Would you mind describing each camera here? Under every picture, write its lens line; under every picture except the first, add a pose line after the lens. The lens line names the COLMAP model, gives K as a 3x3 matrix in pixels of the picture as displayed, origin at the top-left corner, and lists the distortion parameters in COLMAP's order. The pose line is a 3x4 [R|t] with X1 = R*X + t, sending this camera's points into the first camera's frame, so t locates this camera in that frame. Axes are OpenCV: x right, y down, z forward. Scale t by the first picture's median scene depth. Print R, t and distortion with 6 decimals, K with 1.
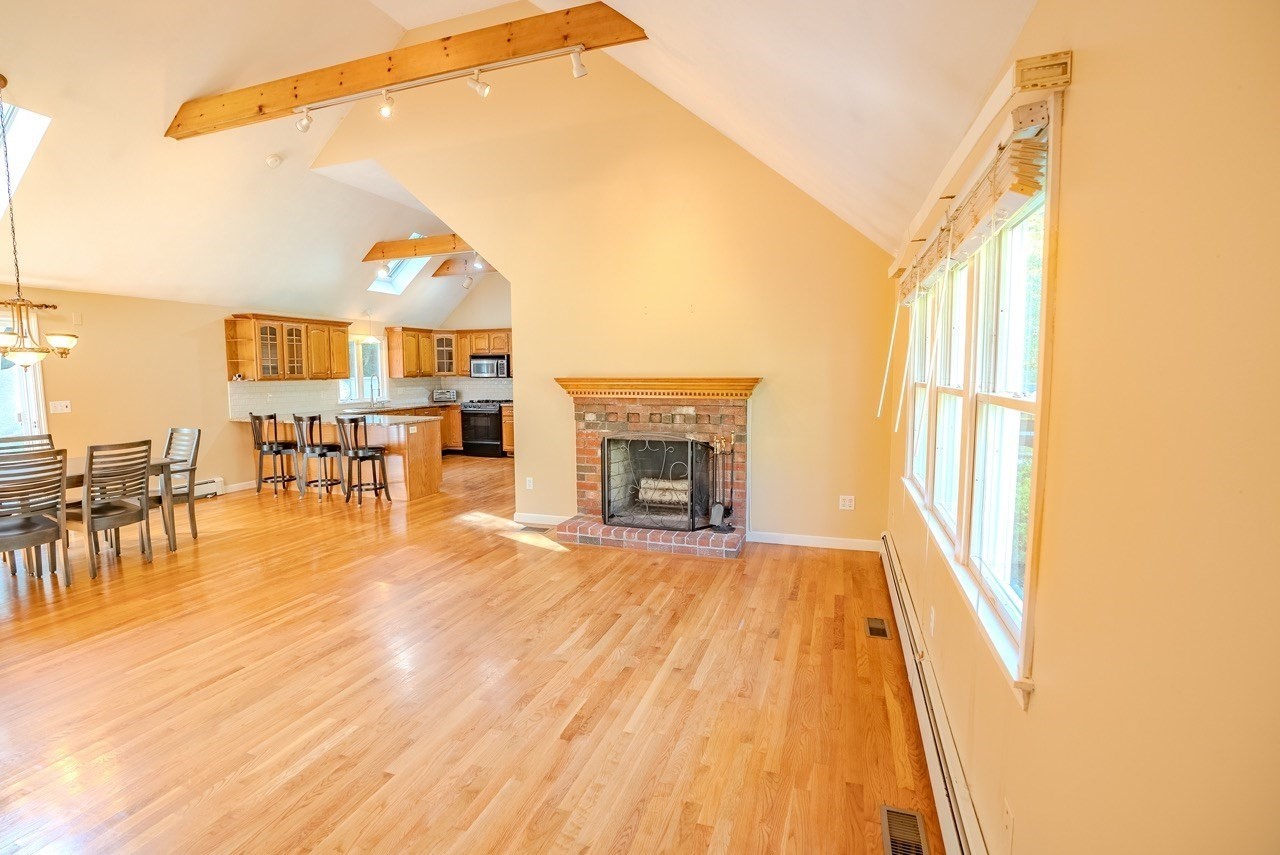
lens RADIAL K [[594.7, 0, 636.1], [0, 594.7, 423.3], [0, 0, 1]] dist [-0.067512, 0.025968]
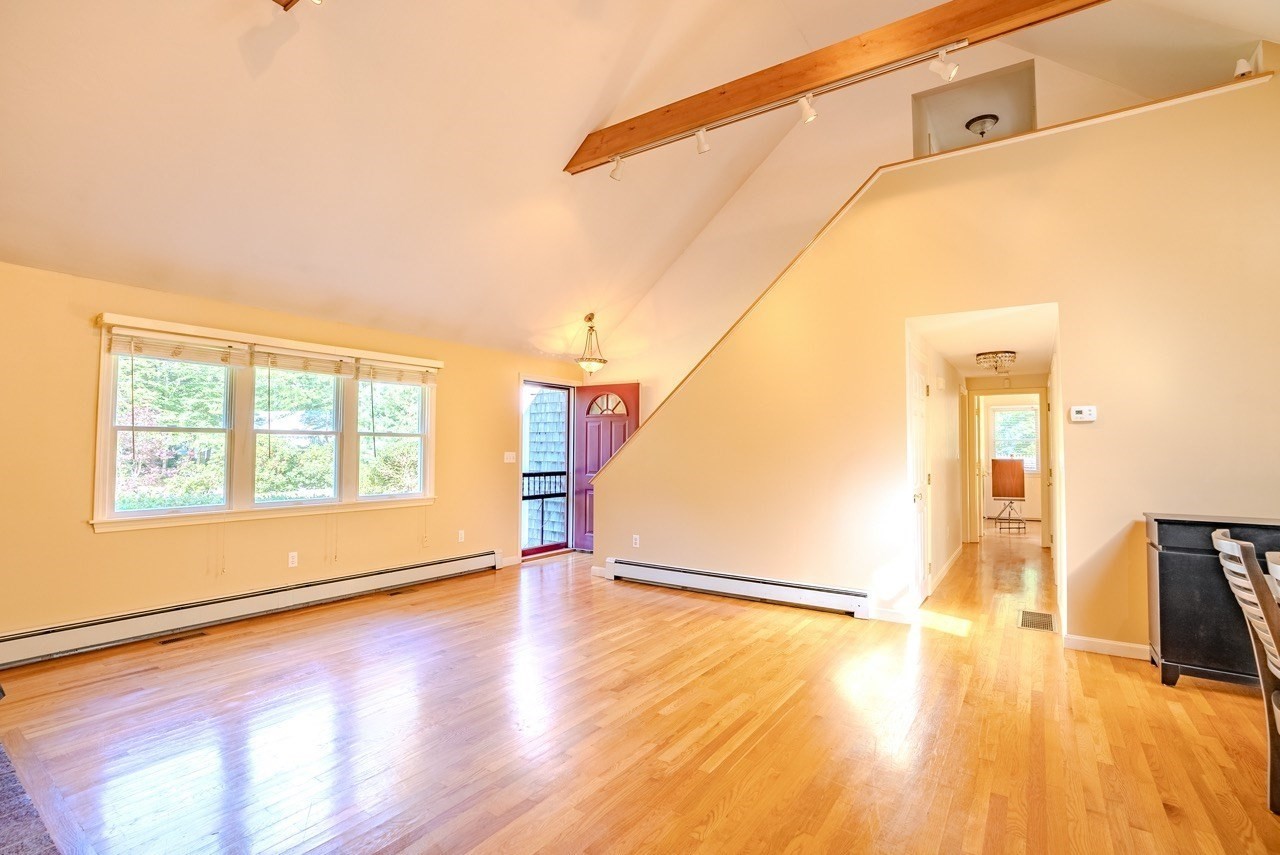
lens RADIAL K [[594.7, 0, 636.1], [0, 594.7, 423.3], [0, 0, 1]] dist [-0.067512, 0.025968]
pose [[-0.962976, 0.014471, 0.269198, -0.346696], [0.027409, 0.998639, 0.044367, -0.045994], [-0.268190, 0.050102, -0.962062, 0.836426]]
